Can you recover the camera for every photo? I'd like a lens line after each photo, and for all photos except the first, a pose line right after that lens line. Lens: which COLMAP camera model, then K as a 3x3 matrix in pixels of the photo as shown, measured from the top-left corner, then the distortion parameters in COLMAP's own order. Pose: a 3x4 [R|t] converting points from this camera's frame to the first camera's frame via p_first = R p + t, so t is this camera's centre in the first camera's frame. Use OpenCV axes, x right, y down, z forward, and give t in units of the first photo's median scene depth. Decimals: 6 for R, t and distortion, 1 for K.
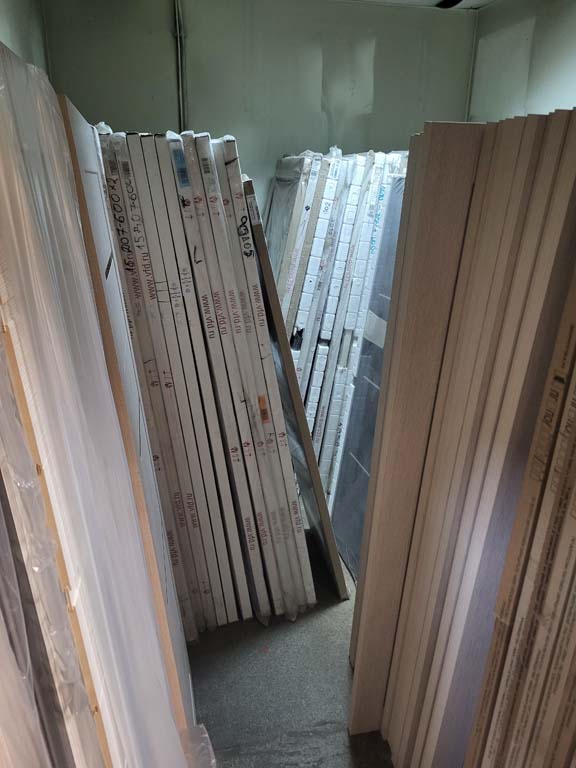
lens RADIAL K [[597.1, 0, 289.9], [0, 597.1, 384.8], [0, 0, 1]] dist [0.048755, -0.028772]
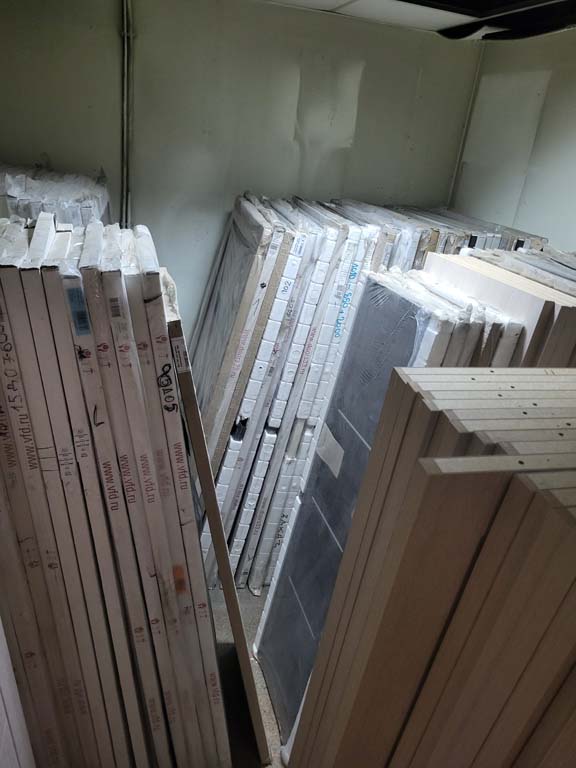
lens RADIAL K [[597.1, 0, 287.2], [0, 597.1, 382.4], [0, 0, 1]] dist [0.048755, -0.028772]
pose [[0.994435, 0.080627, 0.067809, 0.021177], [-0.085366, 0.993875, 0.070178, -0.274023], [-0.061736, -0.075576, 0.995227, 0.202646]]
